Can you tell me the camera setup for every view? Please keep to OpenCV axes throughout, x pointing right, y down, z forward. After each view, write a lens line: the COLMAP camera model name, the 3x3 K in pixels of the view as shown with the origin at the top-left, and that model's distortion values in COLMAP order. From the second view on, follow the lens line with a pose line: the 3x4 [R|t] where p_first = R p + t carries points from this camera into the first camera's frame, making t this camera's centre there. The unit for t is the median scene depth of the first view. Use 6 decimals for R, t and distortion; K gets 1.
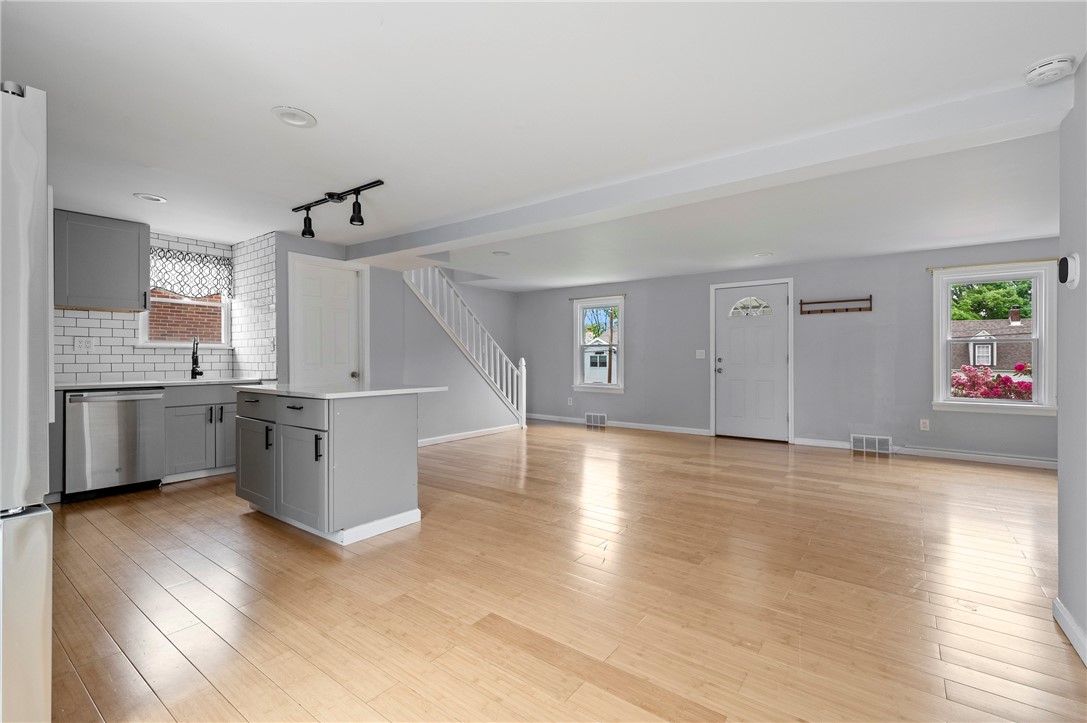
lens RADIAL K [[477.8, 0, 548.7], [0, 477.8, 359.5], [0, 0, 1]] dist [-0.000226, -0.001729]
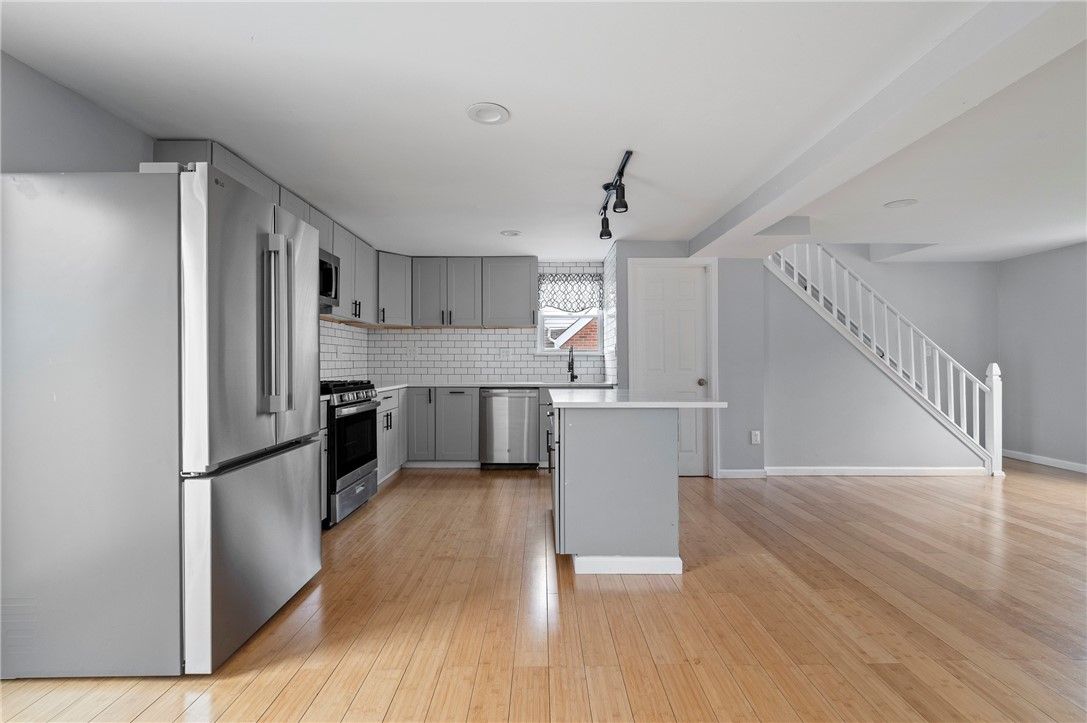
lens RADIAL K [[477.8, 0, 545.1], [0, 477.8, 361.1], [0, 0, 1]] dist [-0.000226, -0.001729]
pose [[0.599370, -0.006463, -0.800446, 0.152775], [-0.002145, 0.999951, -0.009680, 0.001807], [0.800469, 0.007519, 0.599327, 0.254563]]
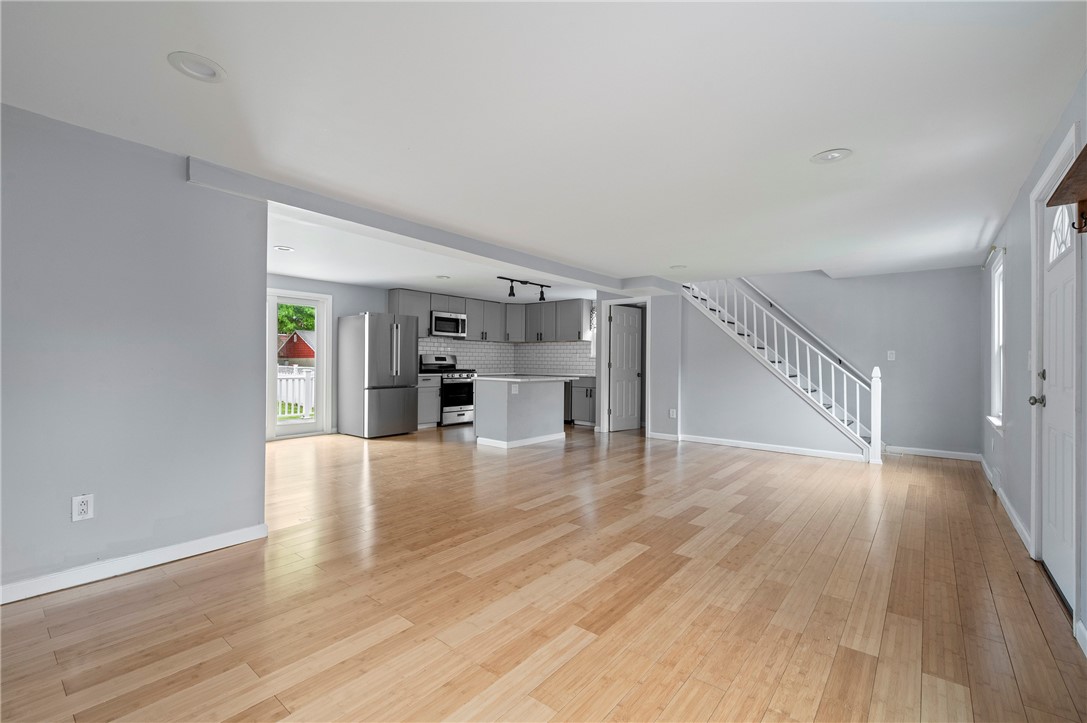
lens RADIAL K [[477.8, 0, 544.8], [0, 477.8, 358.7], [0, 0, 1]] dist [-0.000226, -0.001729]
pose [[-0.052042, -0.007821, -0.998614, 1.134707], [-0.015660, 0.999853, -0.007015, -0.004621], [0.998522, 0.015273, -0.052157, 0.876835]]
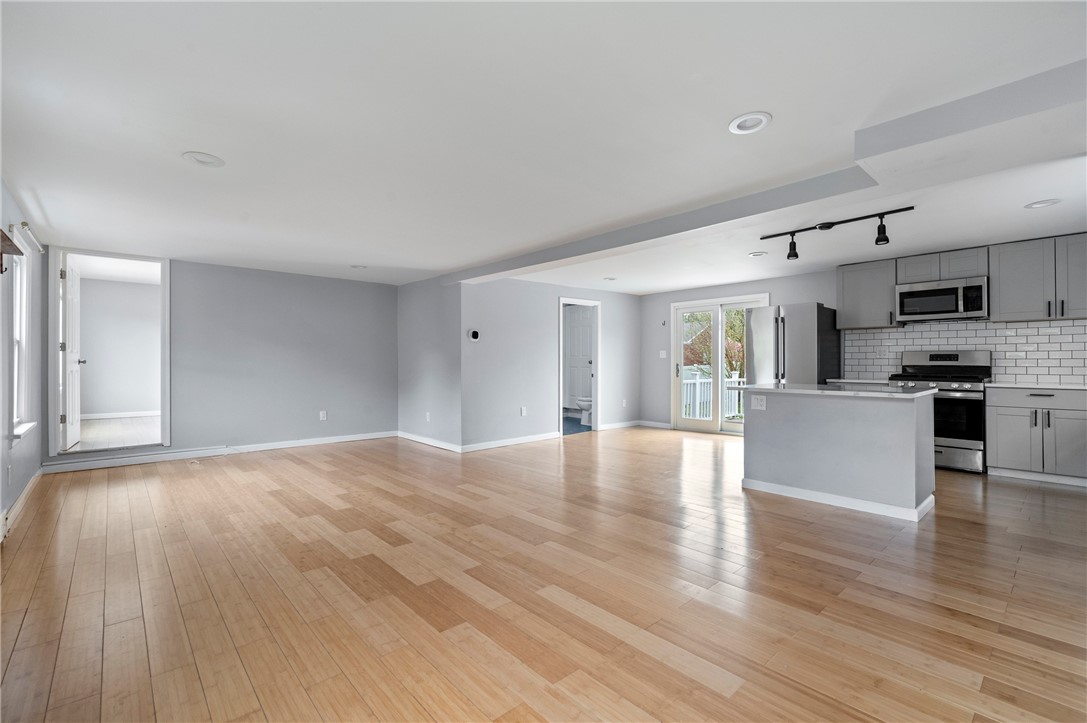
lens RADIAL K [[477.8, 0, 539.7], [0, 477.8, 362.1], [0, 0, 1]] dist [-0.000226, -0.001729]
pose [[-0.977550, 0.002304, 0.210690, -0.002134], [0.003673, 0.999975, 0.006106, -0.010081], [-0.210670, 0.006742, -0.977534, 1.687345]]
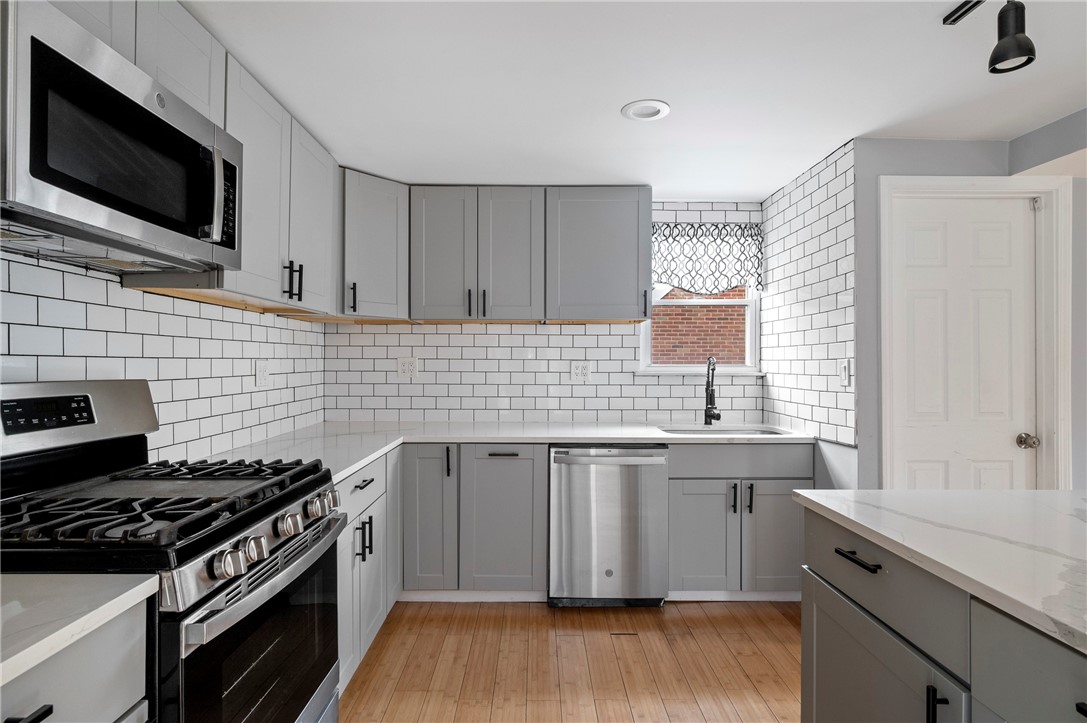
lens RADIAL K [[547.2, 0, 542.8], [0, 547.2, 359.3], [0, 0, 1]] dist [0.004367, -0.000877]
pose [[0.606526, -0.001966, -0.795061, -0.313586], [-0.006443, 0.999952, -0.007388, -0.038814], [0.795037, 0.009603, 0.606485, 0.404936]]
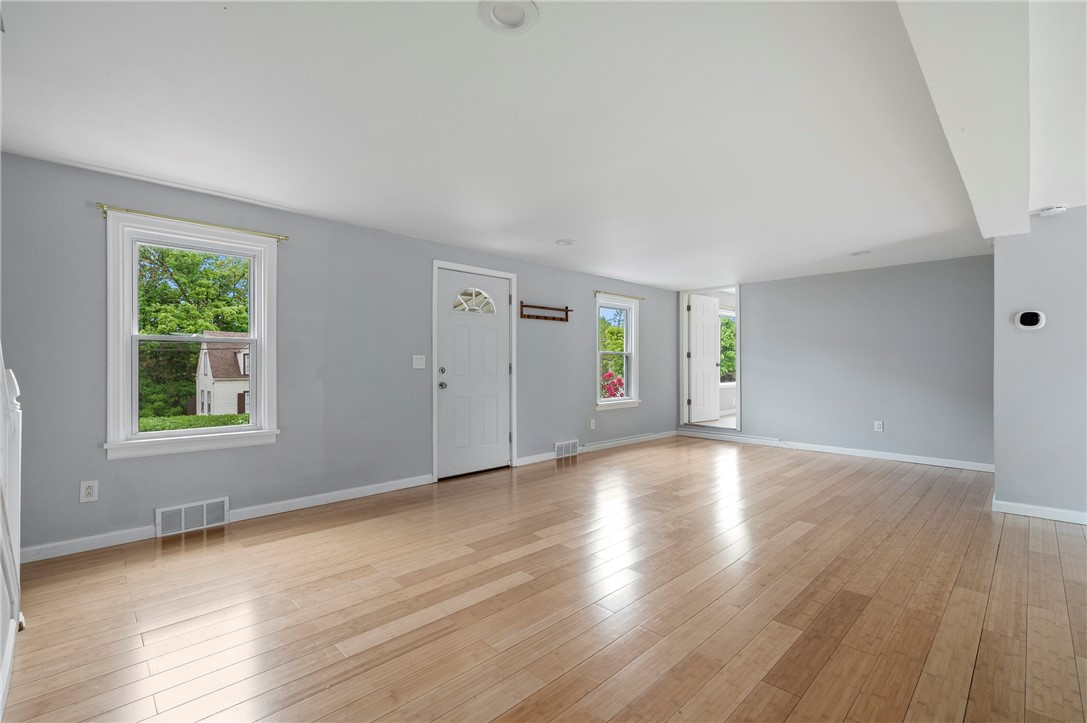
lens RADIAL K [[477.8, 0, 545.7], [0, 477.8, 361.4], [0, 0, 1]] dist [-0.000226, -0.001729]
pose [[0.164924, 0.009705, 0.986258, -0.444194], [0.006297, 0.999921, -0.010892, -0.004866], [-0.986286, 0.008007, 0.164850, 1.071688]]
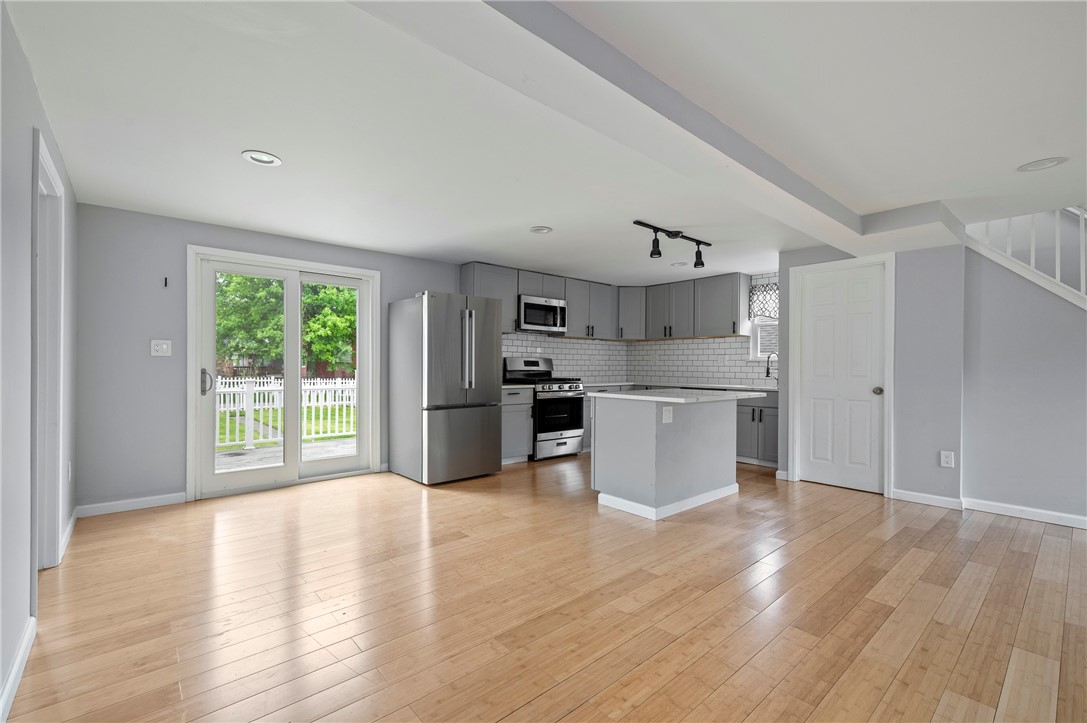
lens RADIAL K [[477.8, 0, 542.9], [0, 477.8, 366.3], [0, 0, 1]] dist [-0.000226, -0.001729]
pose [[-0.216049, -0.002893, -0.976378, 0.584133], [-0.012227, 0.999925, -0.000257, -0.002855], [0.976306, 0.011883, -0.216068, 0.691570]]
